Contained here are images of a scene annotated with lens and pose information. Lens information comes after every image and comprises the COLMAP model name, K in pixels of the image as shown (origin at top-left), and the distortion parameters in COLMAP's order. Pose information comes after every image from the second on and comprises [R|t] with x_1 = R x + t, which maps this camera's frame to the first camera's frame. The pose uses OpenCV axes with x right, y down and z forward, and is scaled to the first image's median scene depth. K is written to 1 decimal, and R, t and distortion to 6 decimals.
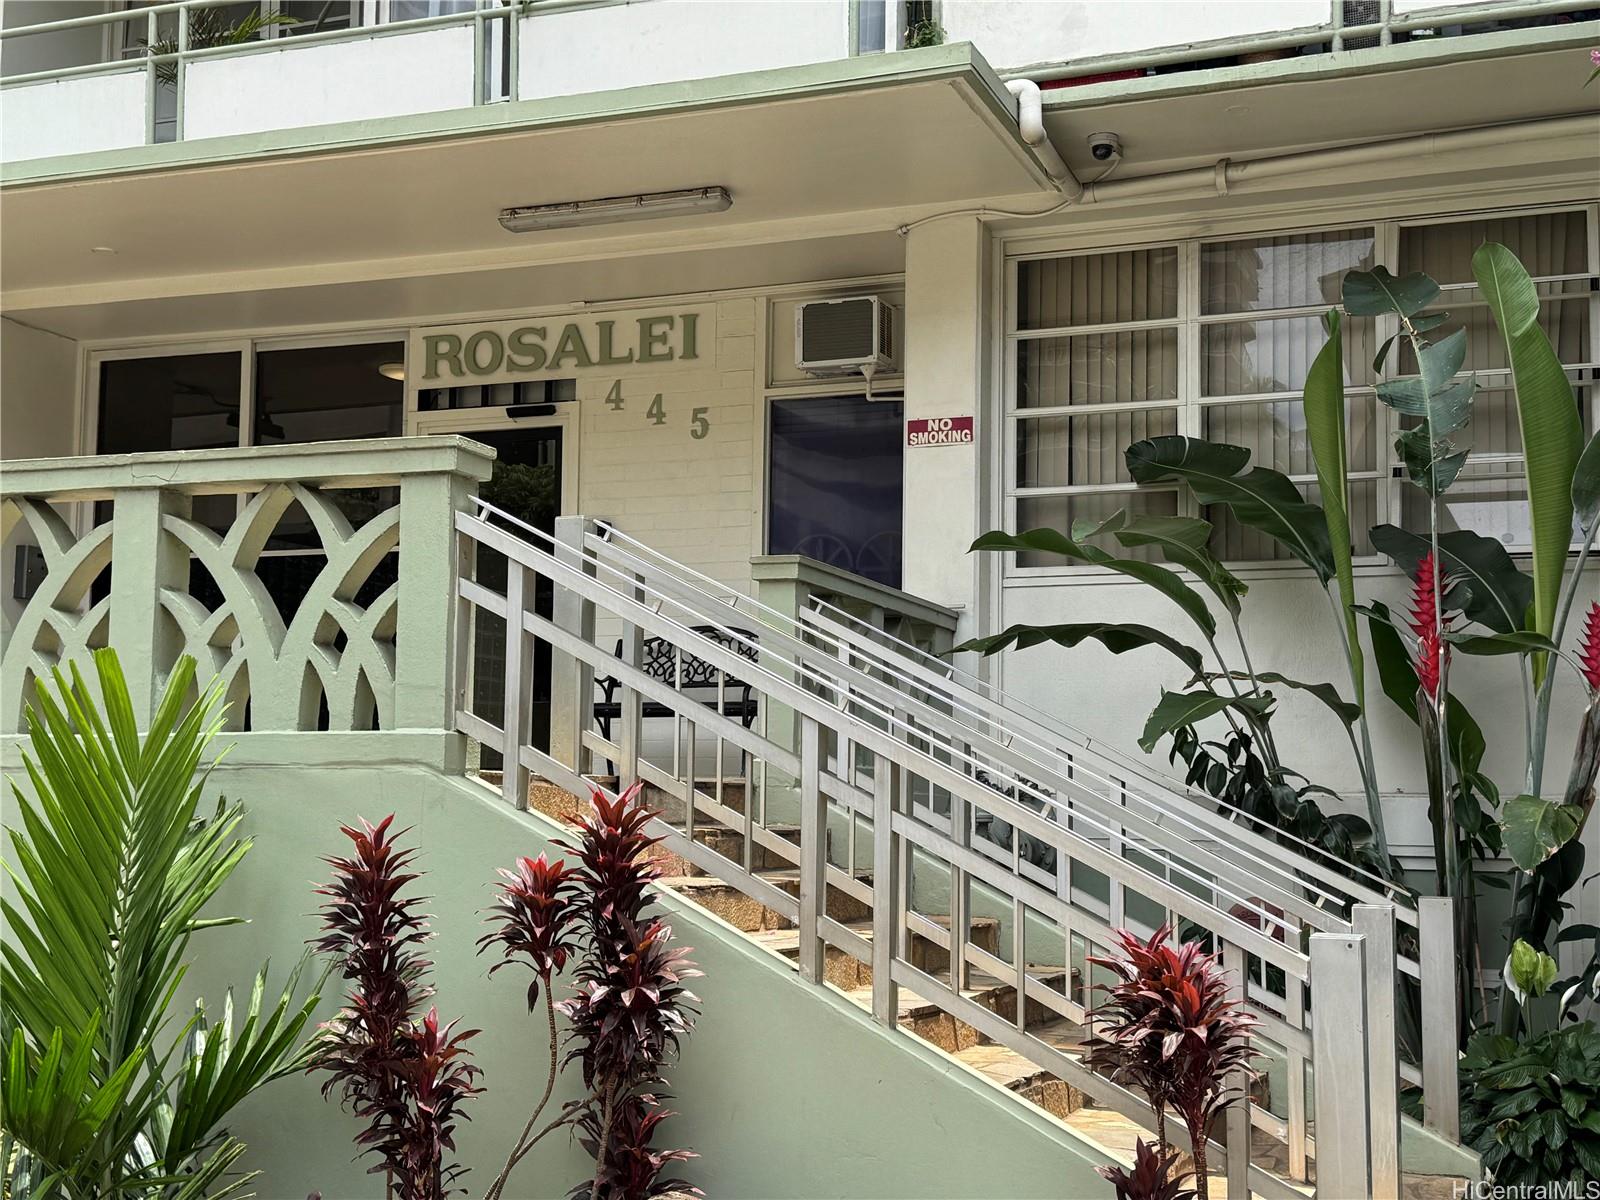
lens RADIAL K [[2058.8, 0, 800.3], [0, 2058.8, 600.0], [0, 0, 1]] dist [0.013476, 0.000000]
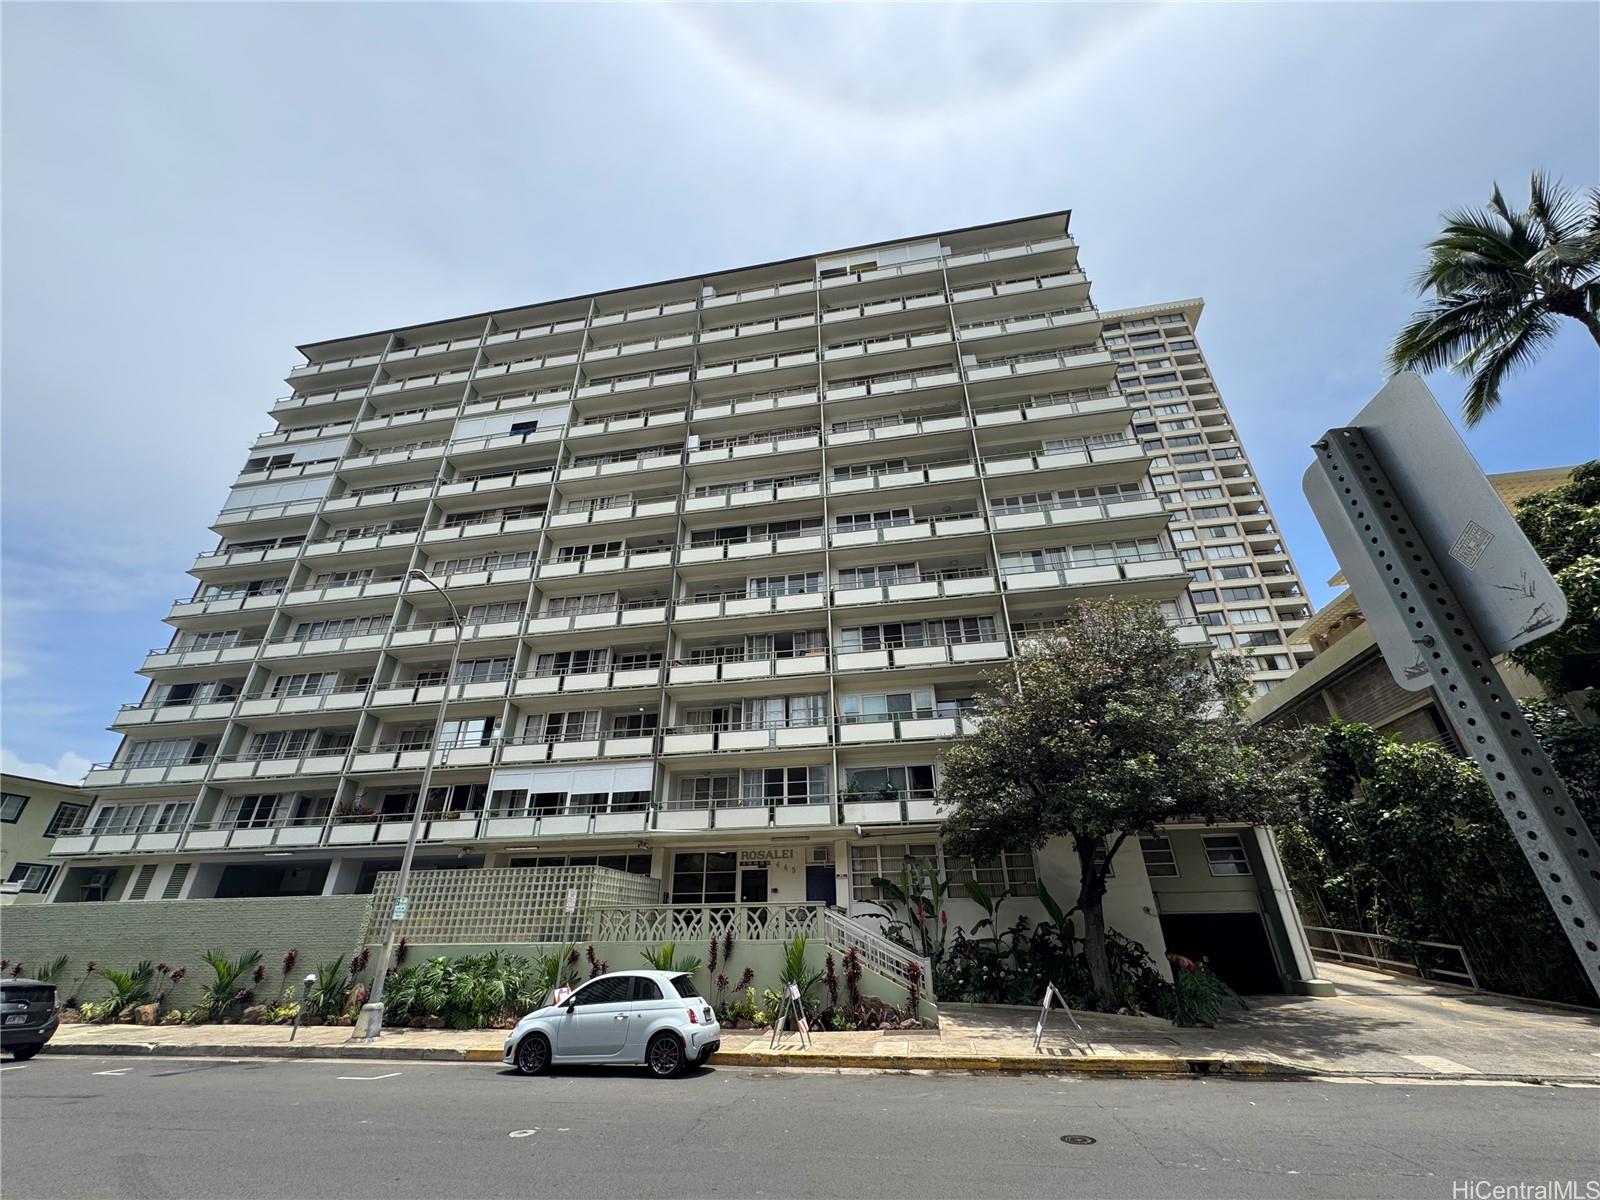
lens RADIAL K [[642.1, 0, 805.6], [0, 642.1, 598.9], [0, 0, 1]] dist [-0.000910, -0.000124]
pose [[0.982269, 0.056087, 0.178888, -0.510111], [0.012687, 0.932126, -0.361912, -0.189309], [-0.187045, 0.357765, 0.914887, -1.263575]]
